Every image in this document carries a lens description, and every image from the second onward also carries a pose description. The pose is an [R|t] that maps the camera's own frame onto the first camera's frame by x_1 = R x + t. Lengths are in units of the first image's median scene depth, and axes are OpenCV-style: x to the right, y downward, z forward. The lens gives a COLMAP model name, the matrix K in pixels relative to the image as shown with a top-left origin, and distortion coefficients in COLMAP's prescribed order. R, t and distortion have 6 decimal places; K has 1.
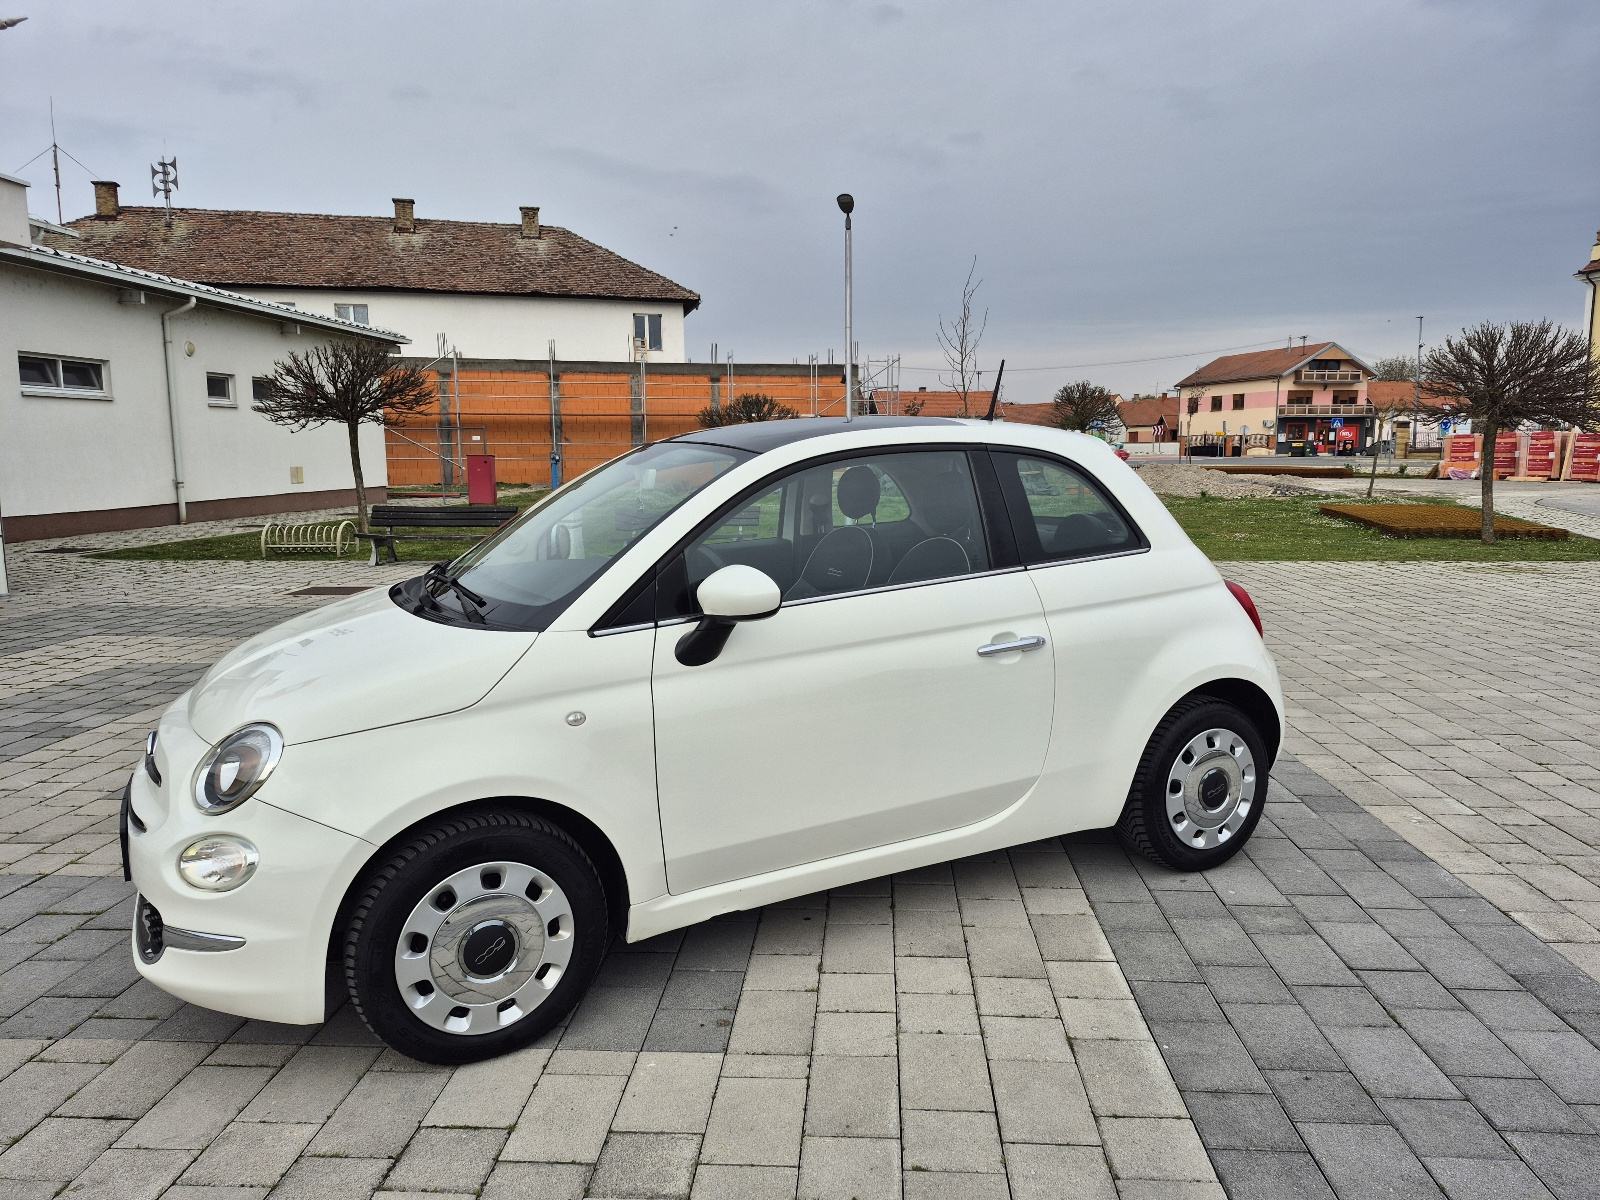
lens RADIAL K [[1100.5, 0, 798.4], [0, 1100.5, 603.1], [0, 0, 1]] dist [0.098125, -0.111105]
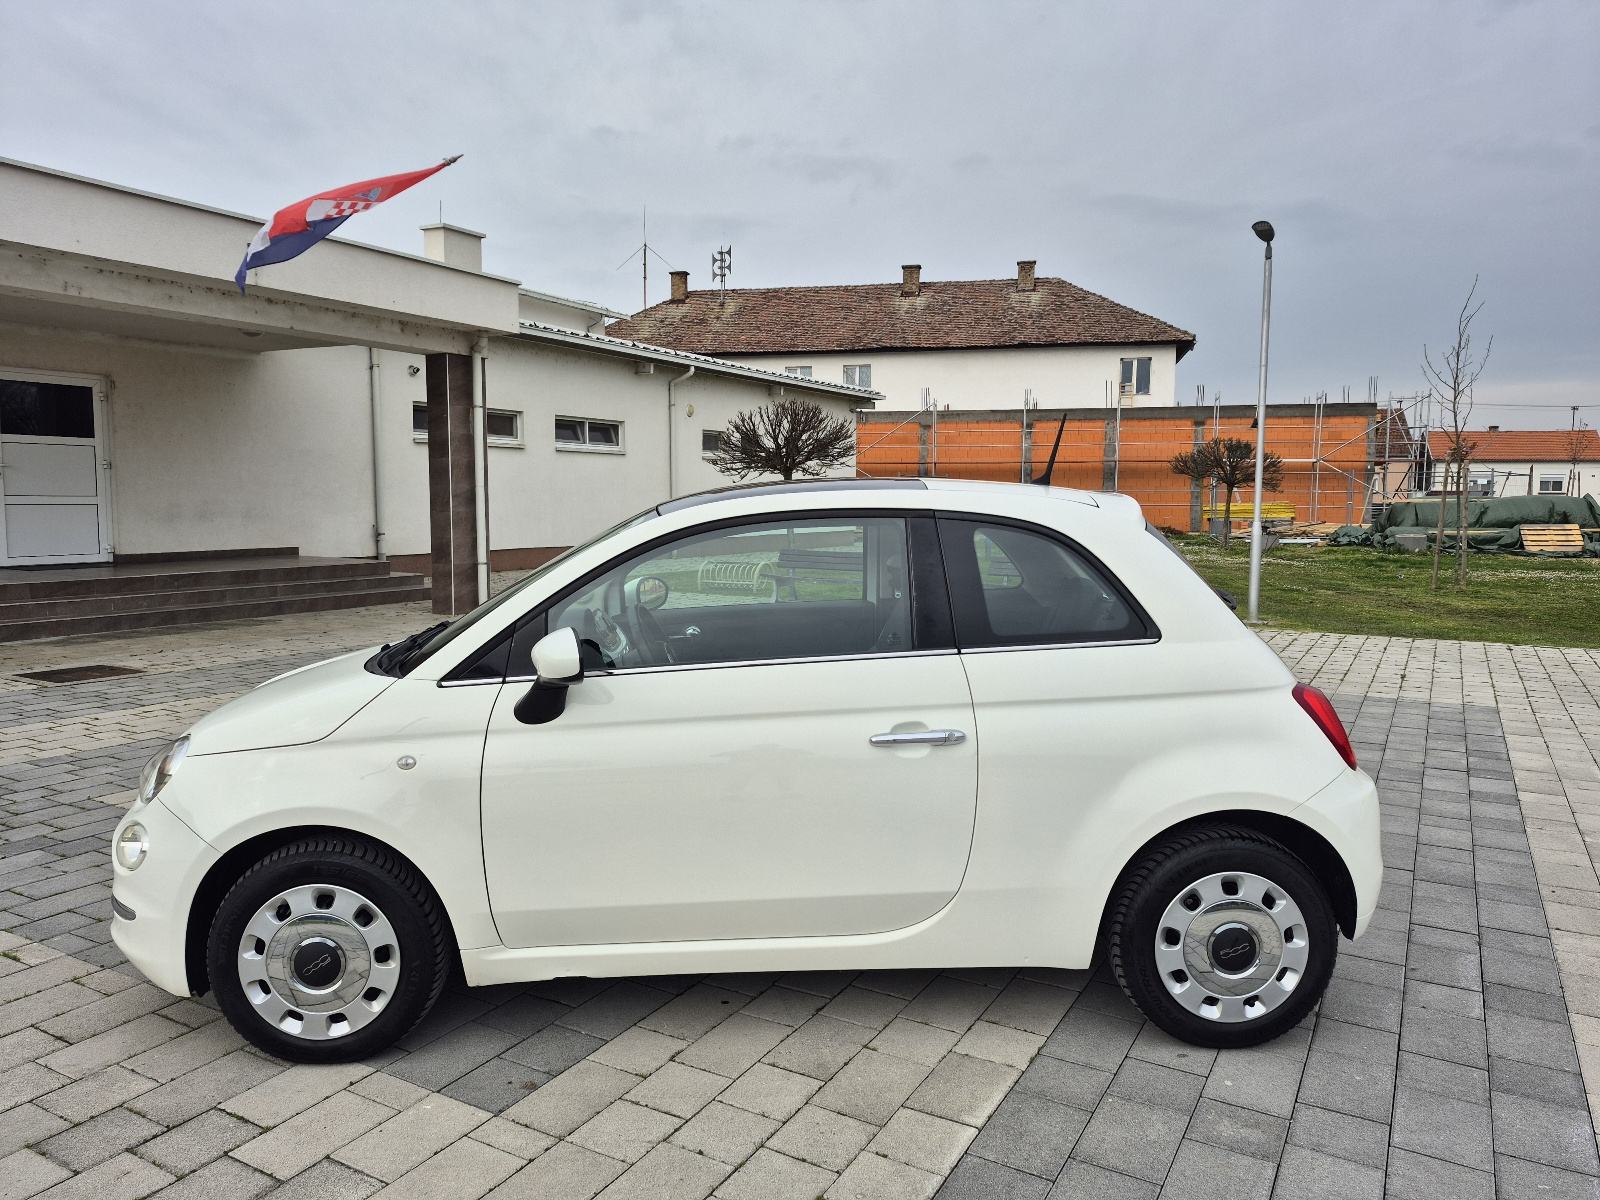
lens RADIAL K [[1096.0, 0, 796.6], [0, 1096.0, 598.7], [0, 0, 1]] dist [0.100518, -0.114227]
pose [[0.898039, 0.053646, -0.436632, 0.080001], [-0.072798, 0.996975, -0.027235, -0.006897], [0.433851, 0.056244, 0.899228, 0.025736]]
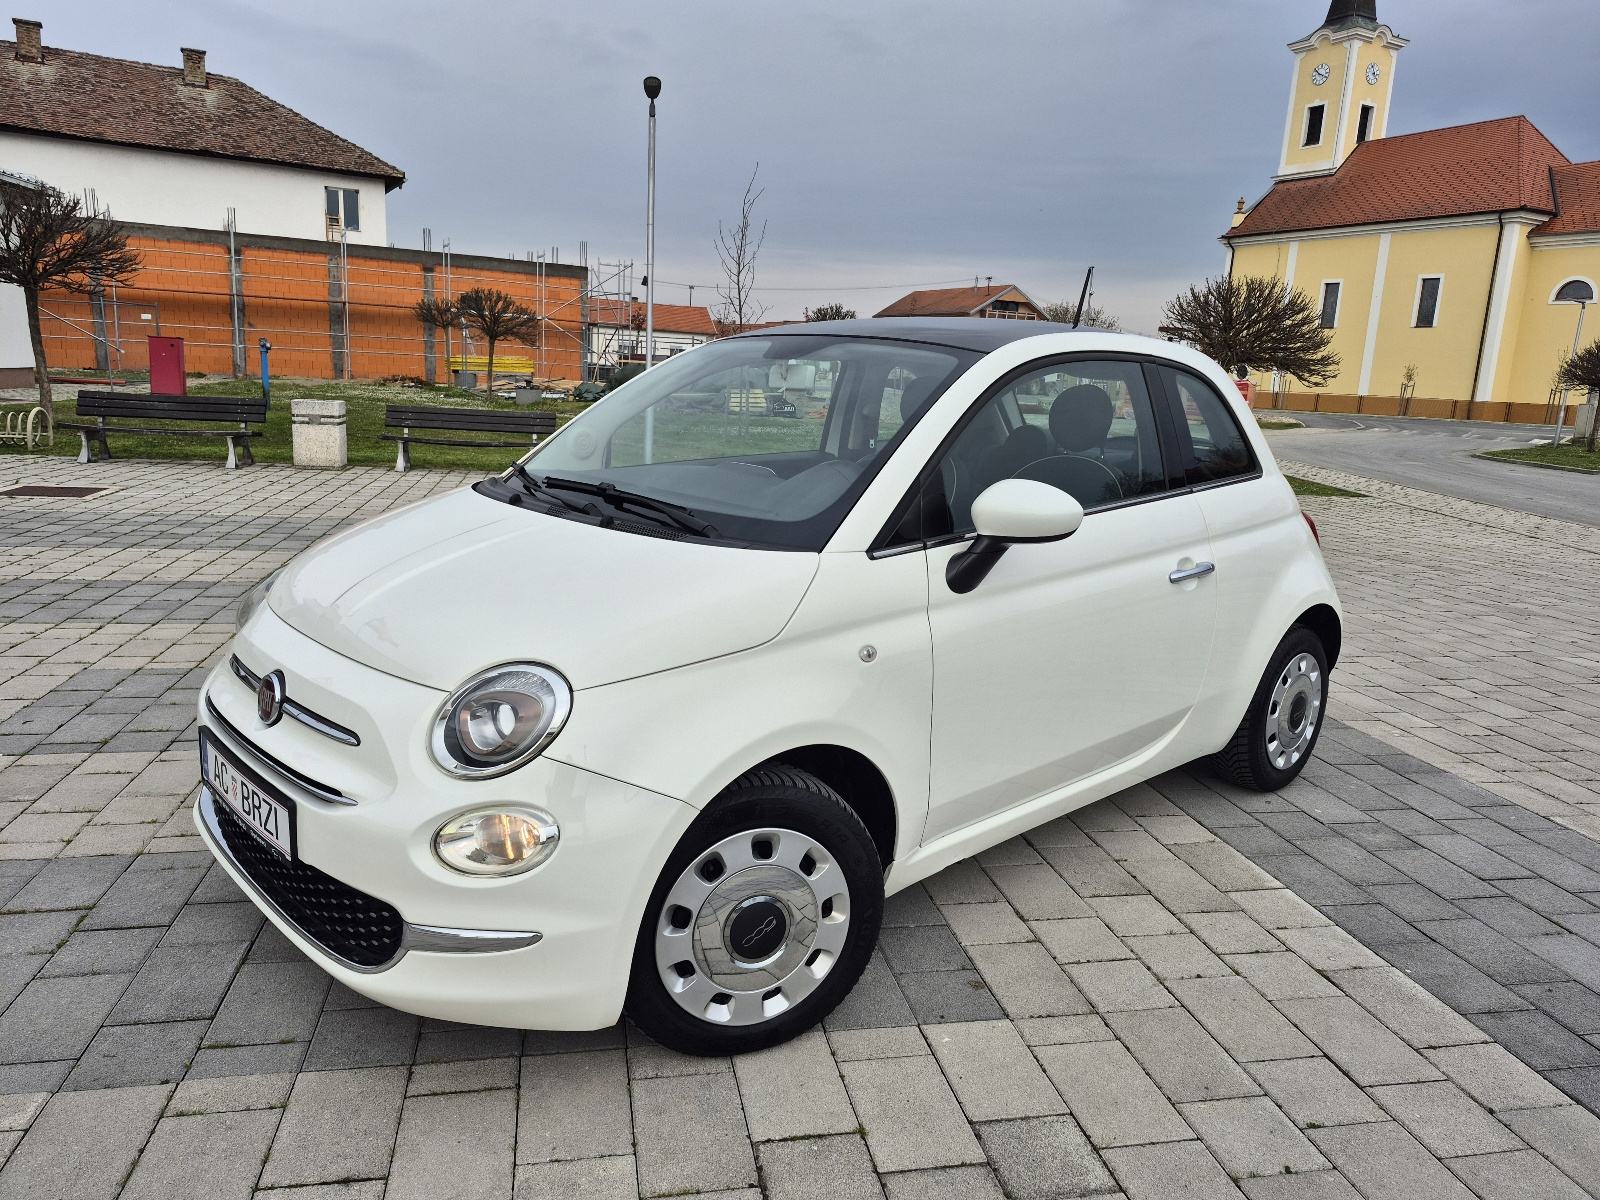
lens RADIAL K [[1108.7, 0, 791.2], [0, 1108.7, 601.5], [0, 0, 1]] dist [0.059220, -0.054216]
pose [[0.964412, 0.001860, 0.264397, -0.064864], [-0.021036, 0.997345, 0.069718, 0.000694], [-0.263565, -0.072799, 0.961891, 0.026666]]
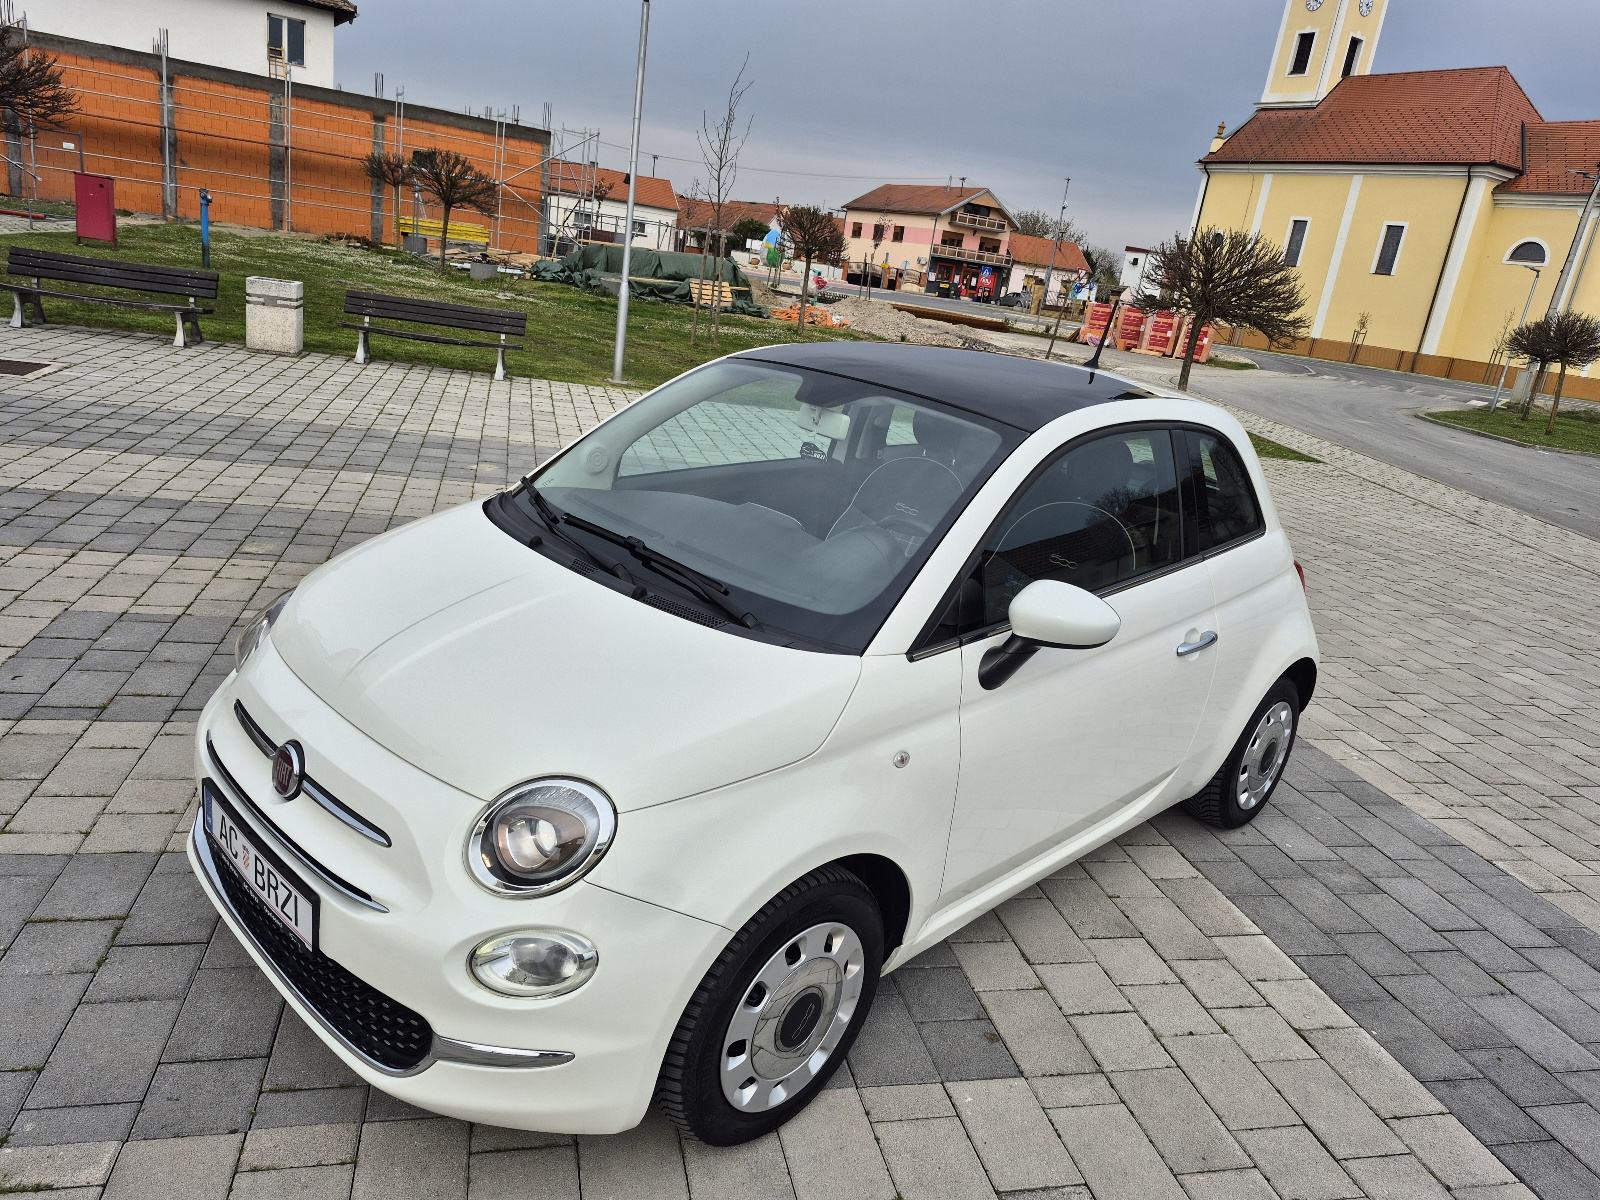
lens RADIAL K [[1106.2, 0, 810.3], [0, 1106.2, 614.7], [0, 0, 1]] dist [0.062543, -0.058283]
pose [[0.941420, 0.039704, 0.334891, -0.079460], [-0.102106, 0.979993, 0.170846, -0.019172], [-0.321408, -0.195033, 0.926639, 0.031534]]
